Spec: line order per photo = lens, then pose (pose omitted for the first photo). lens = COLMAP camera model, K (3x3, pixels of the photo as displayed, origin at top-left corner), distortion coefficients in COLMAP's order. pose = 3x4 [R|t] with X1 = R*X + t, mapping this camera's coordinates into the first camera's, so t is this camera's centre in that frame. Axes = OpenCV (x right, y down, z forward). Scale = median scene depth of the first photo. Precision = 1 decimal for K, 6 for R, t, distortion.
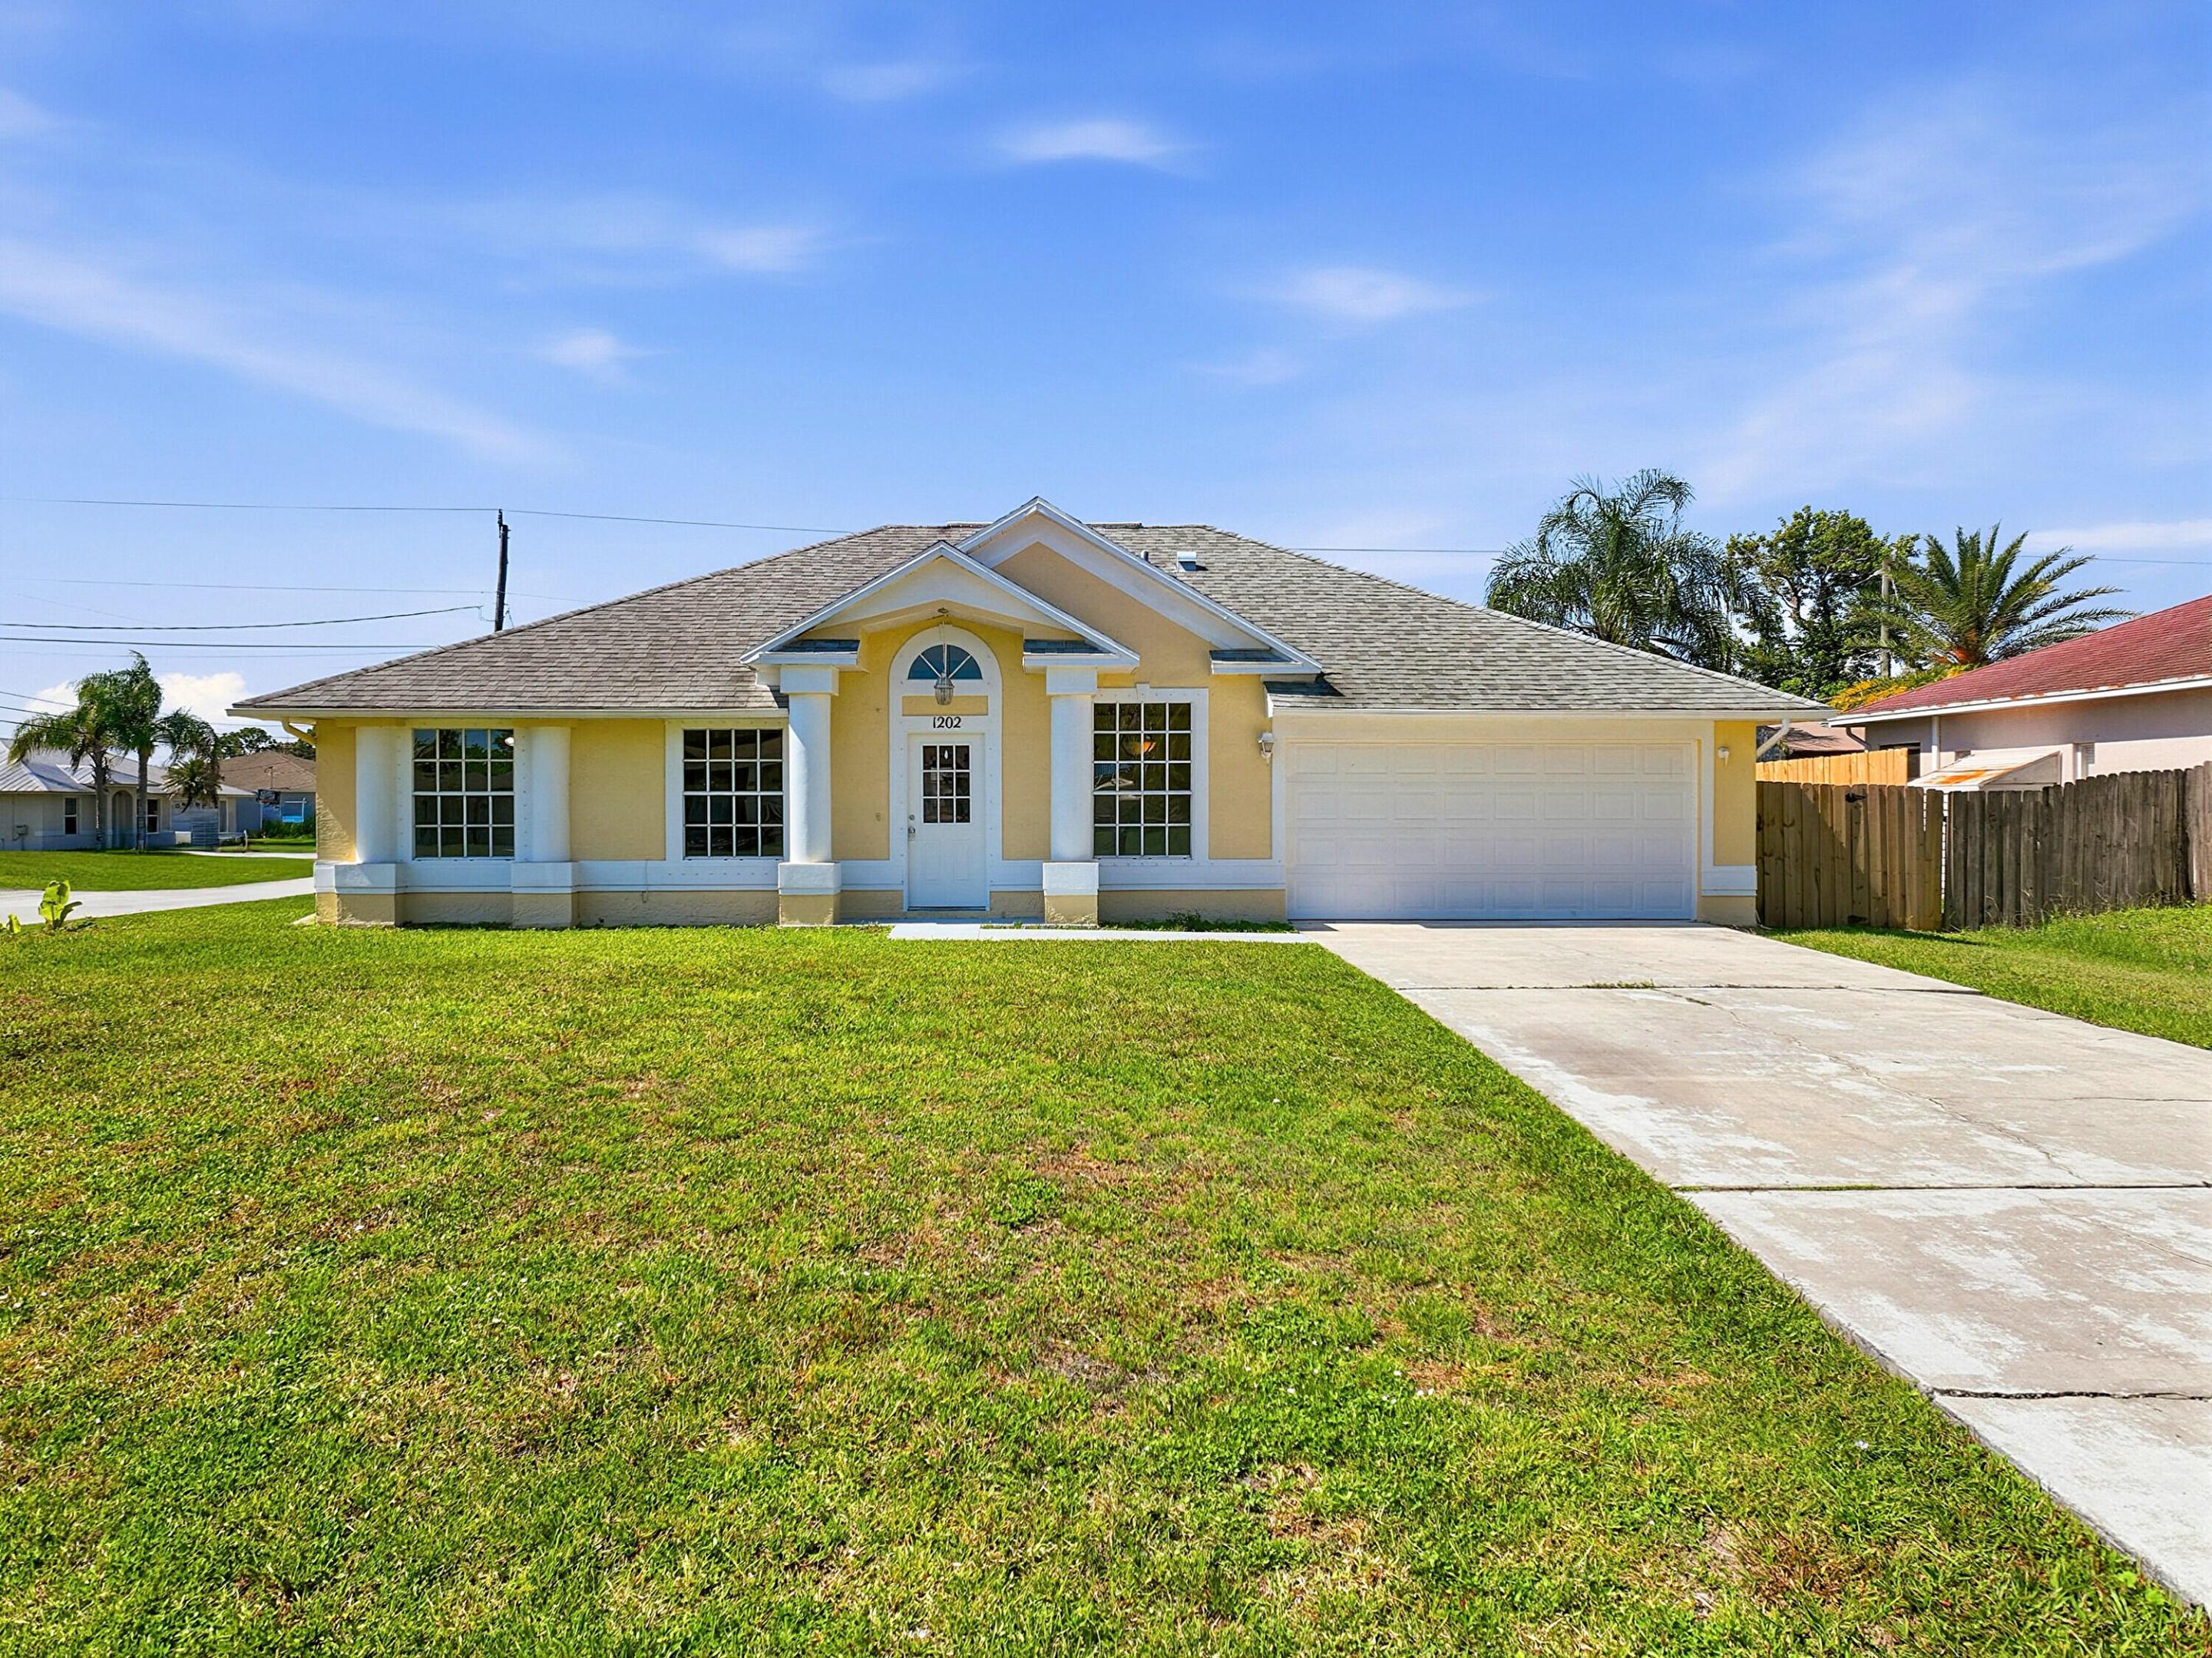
lens RADIAL K [[1556.3, 0, 1105.2], [0, 1556.3, 824.7], [0, 0, 1]] dist [0.001440, 0.013146]
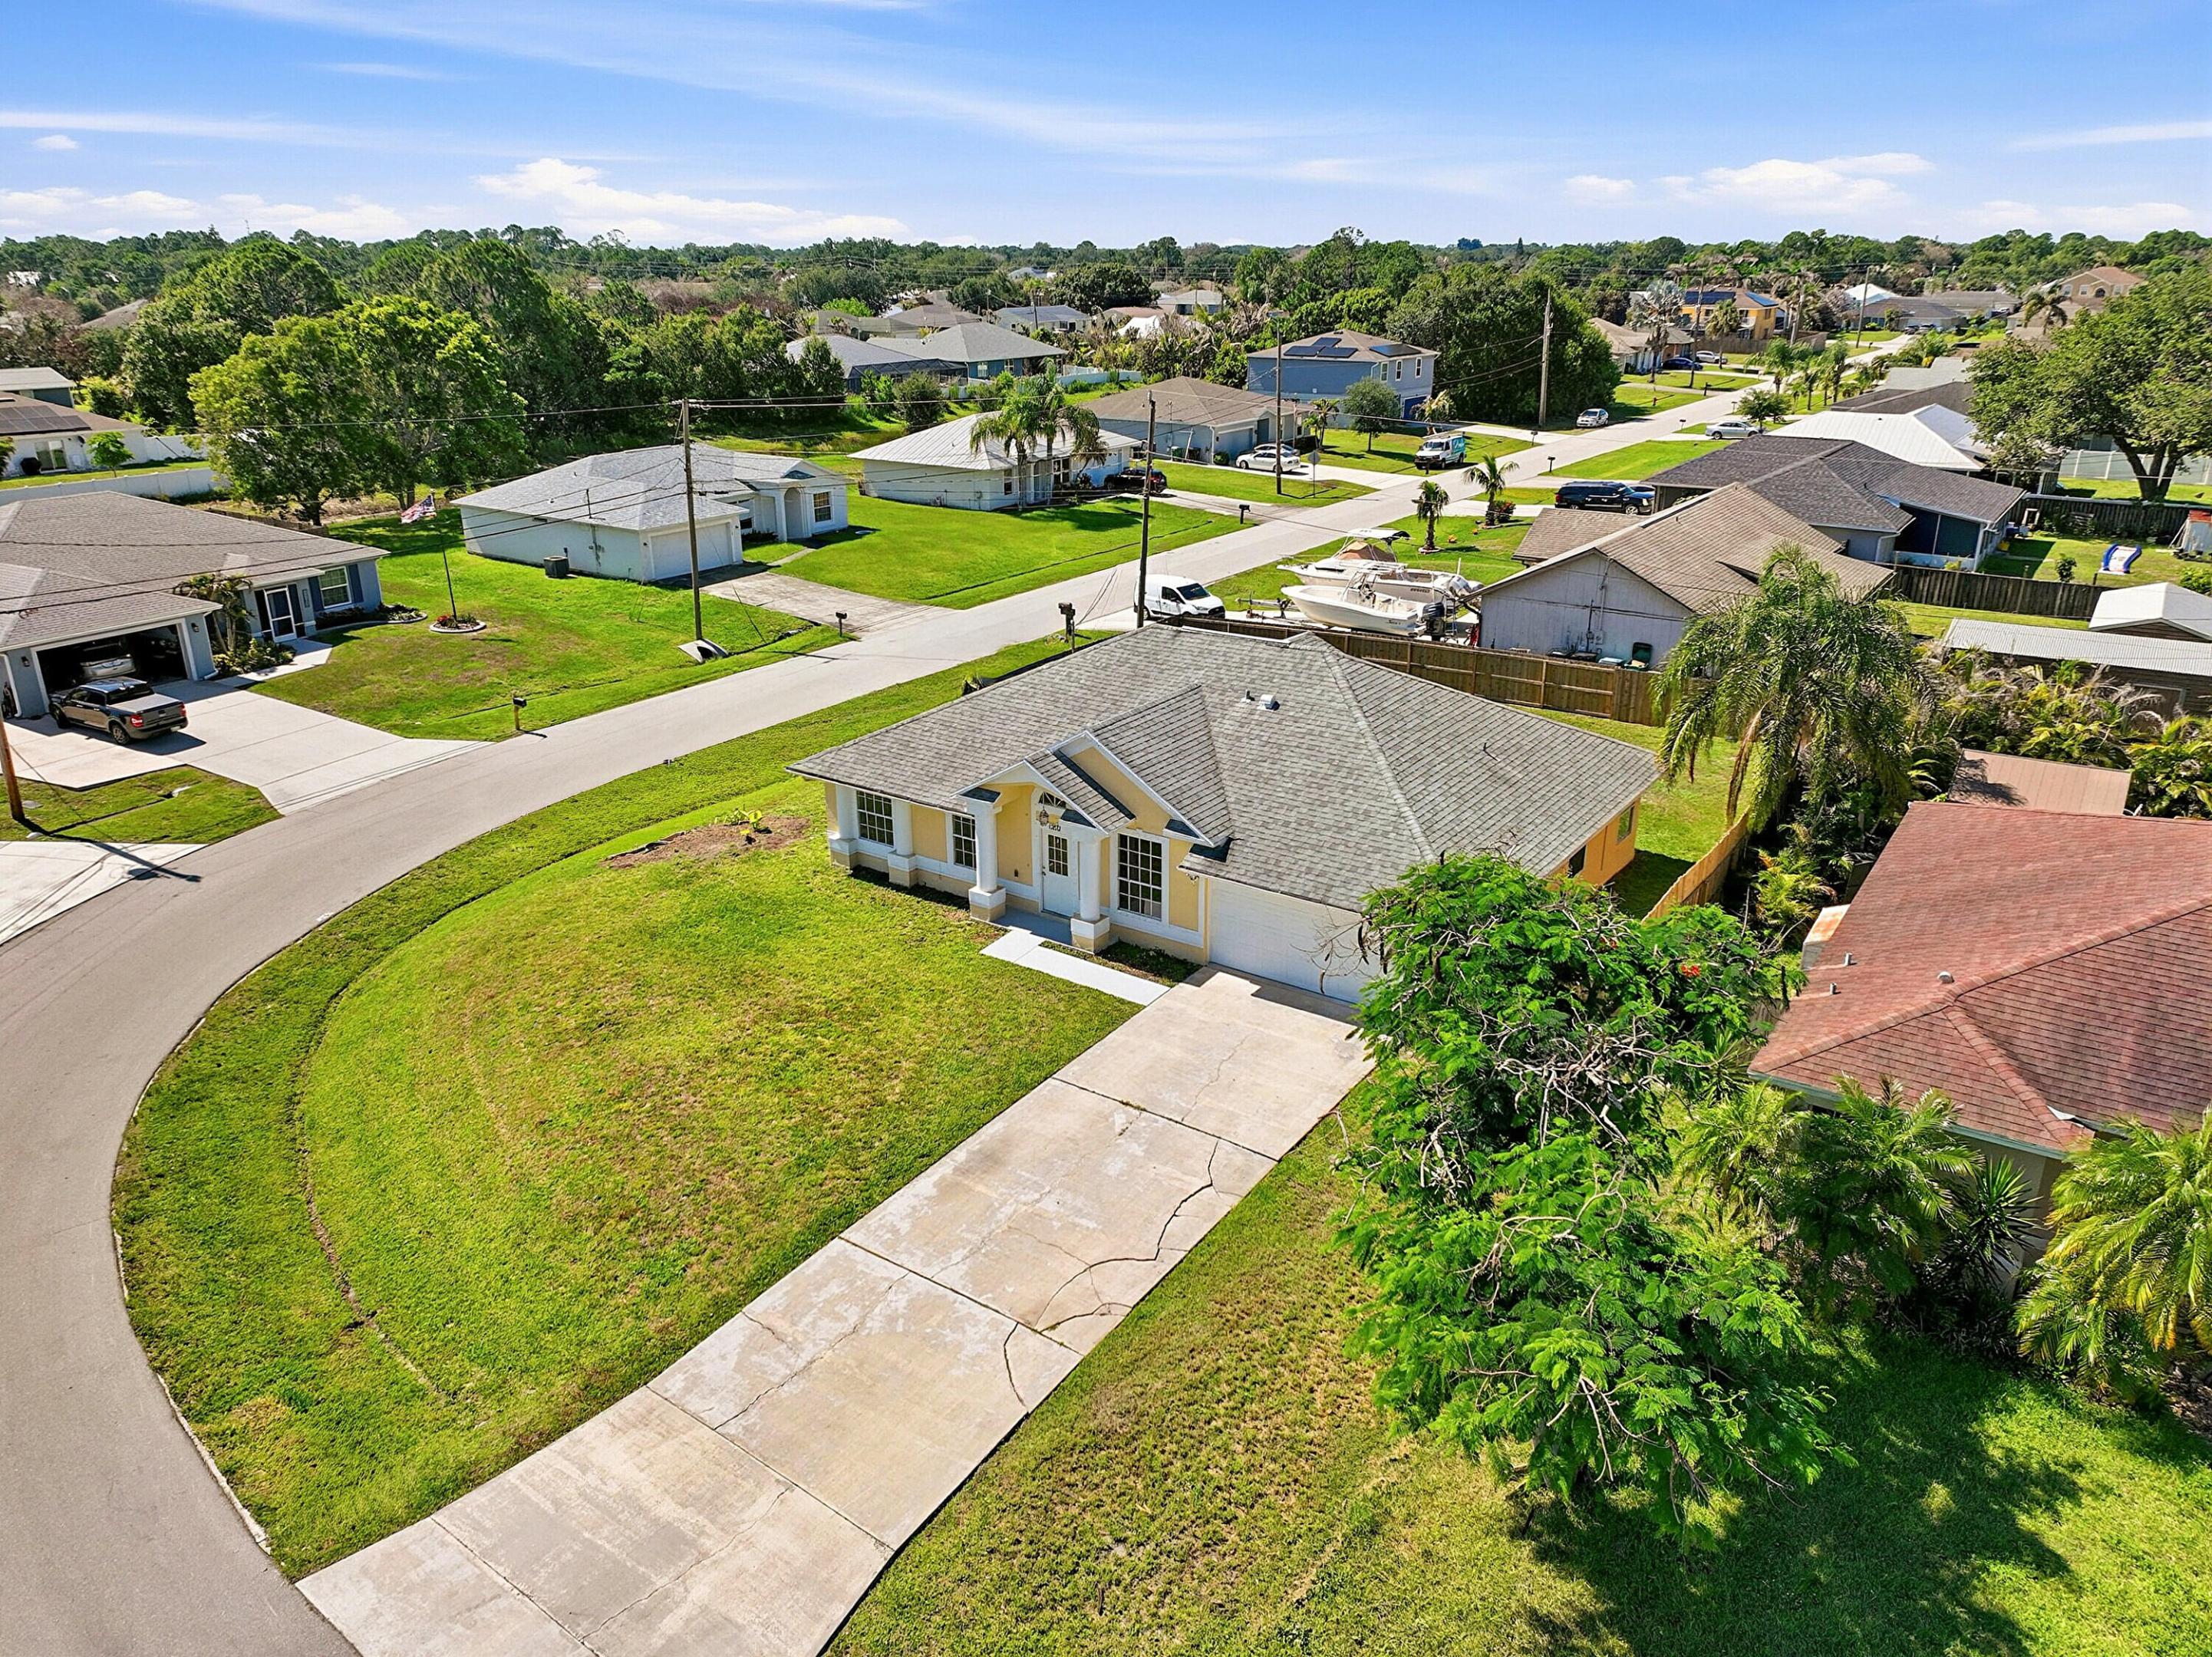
lens RADIAL K [[1556.4, 0, 1105.2], [0, 1556.4, 824.2], [0, 0, 1]] dist [0.001440, 0.013146]
pose [[0.800363, 0.207459, -0.562477, 1.040608], [-0.003557, 0.939845, 0.341583, -0.734664], [0.599506, -0.271389, 0.752955, -0.418766]]
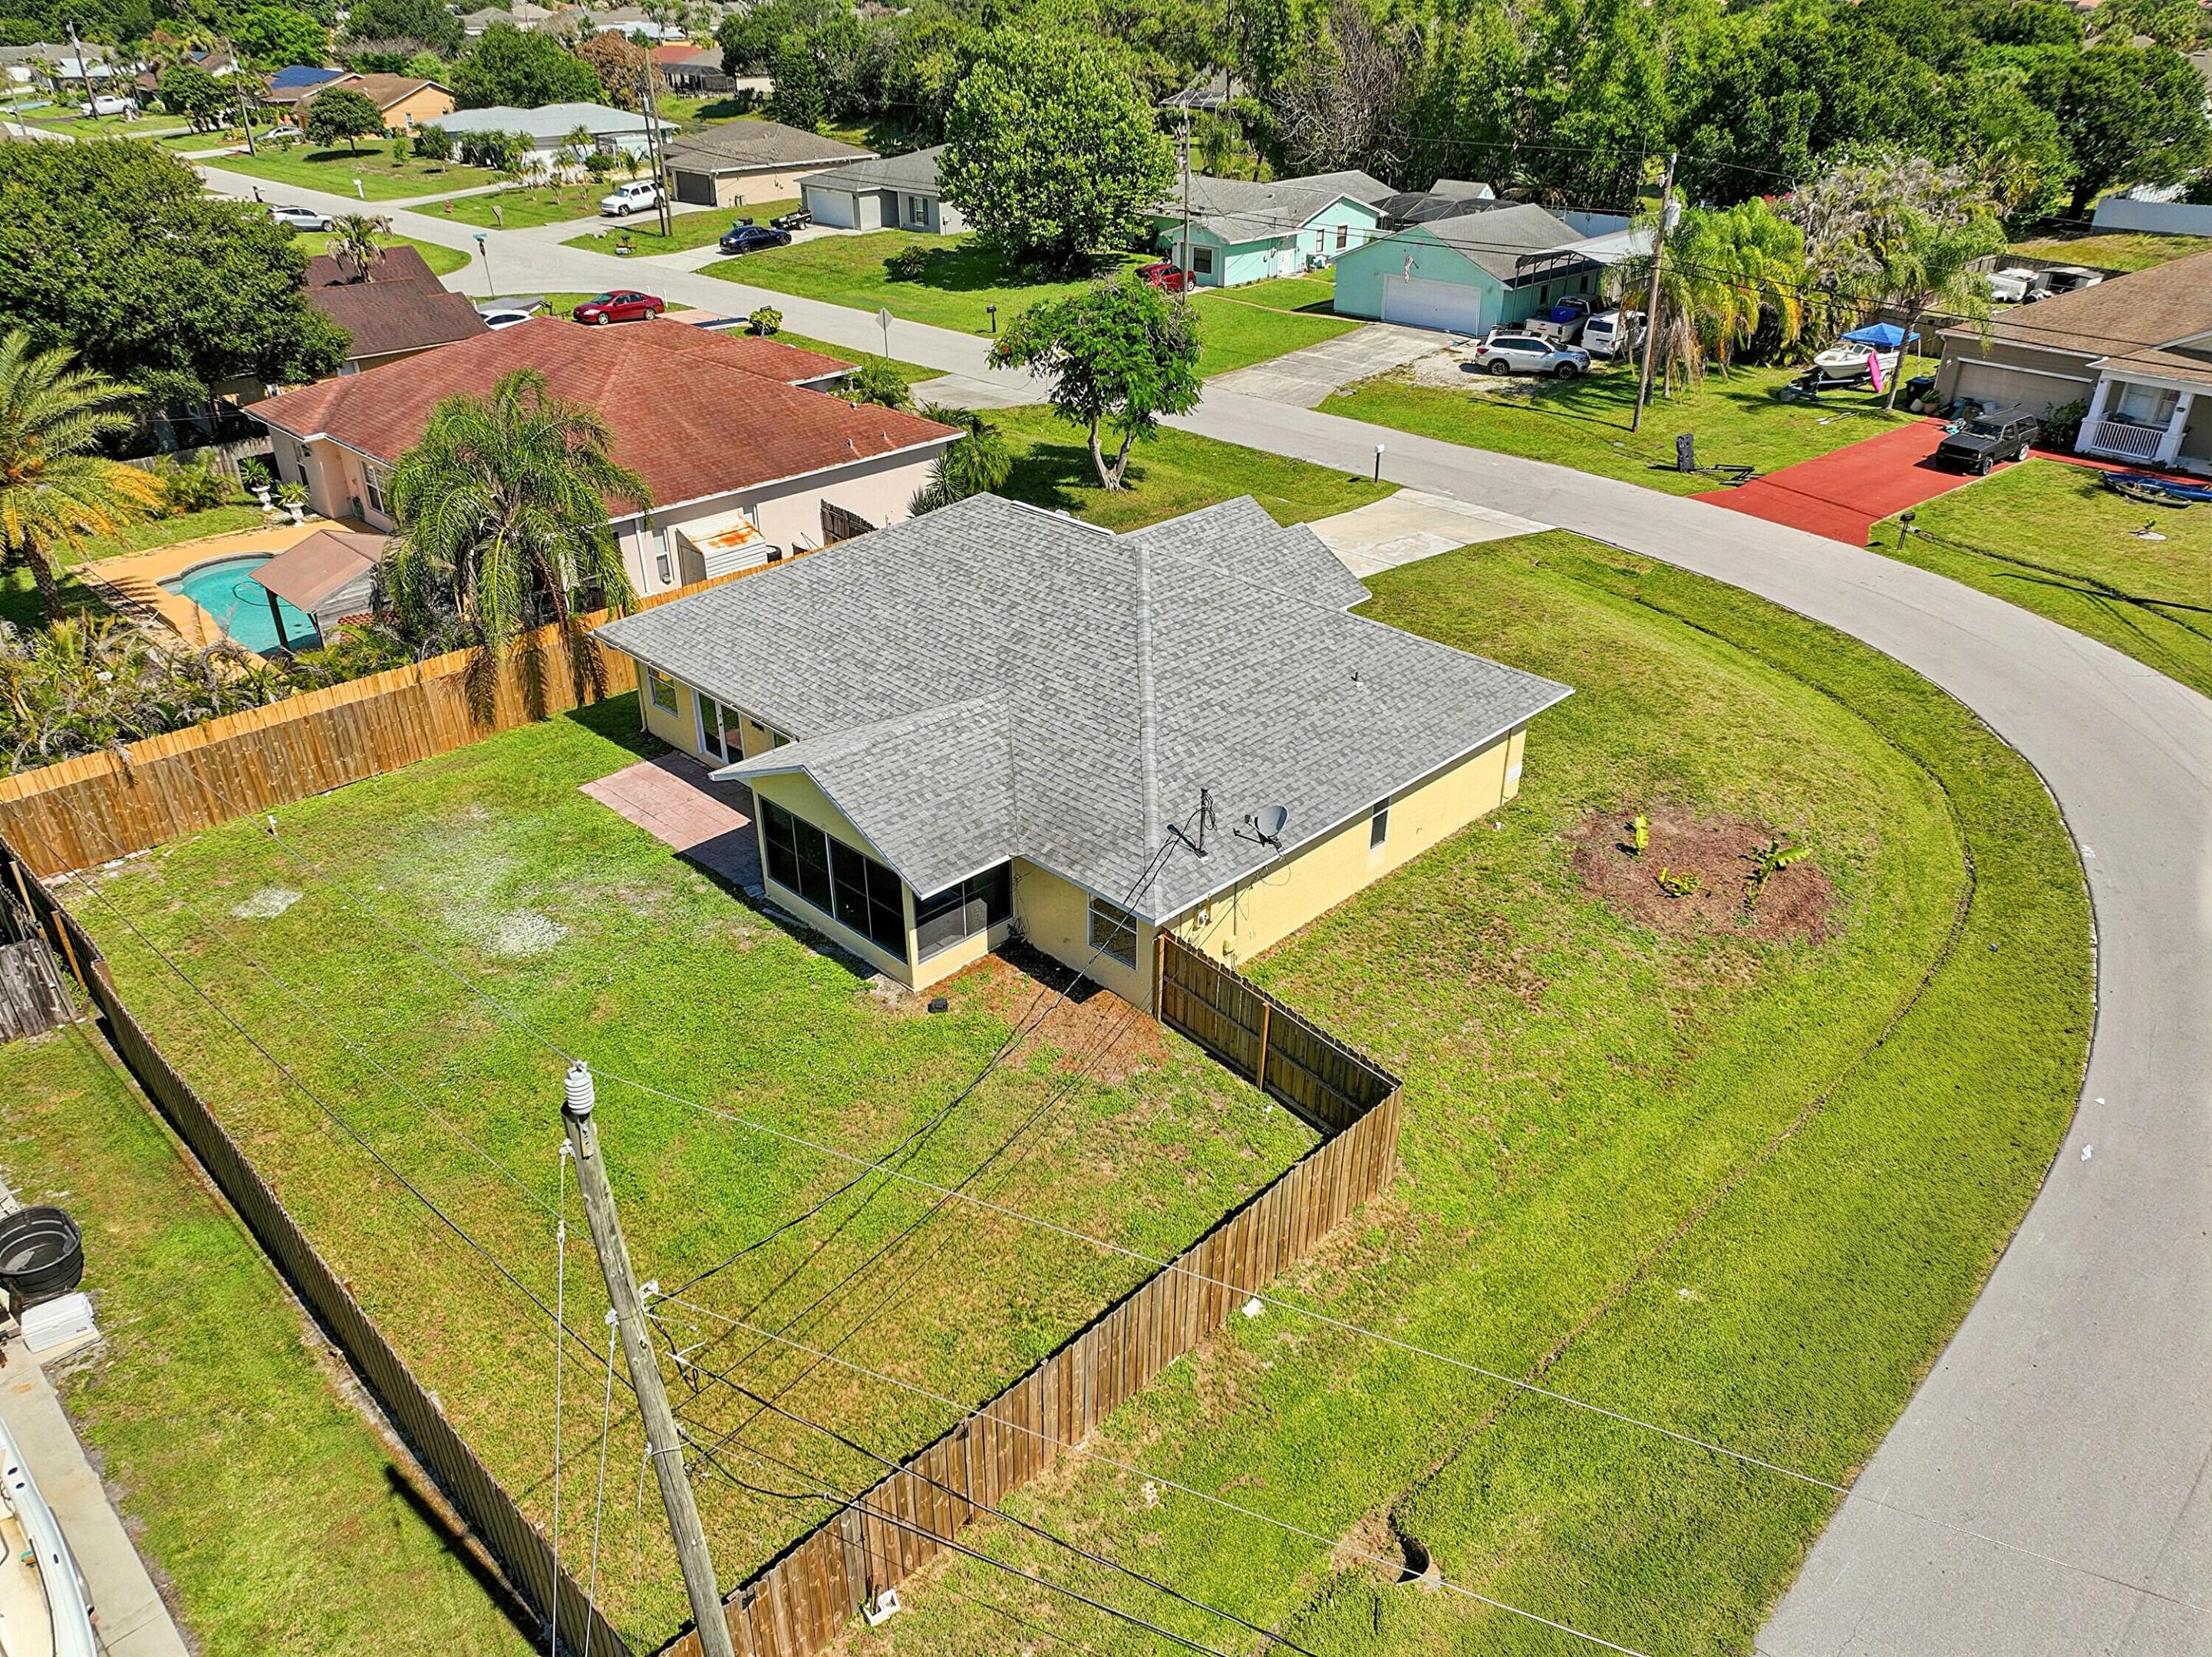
lens RADIAL K [[1556.4, 0, 1105.2], [0, 1556.4, 824.2], [0, 0, 1]] dist [0.001440, 0.013146]
pose [[-0.686543, -0.349906, 0.637357, -1.392349], [0.007178, 0.873283, 0.487160, -0.839449], [-0.727054, 0.339031, -0.597035, 2.523966]]
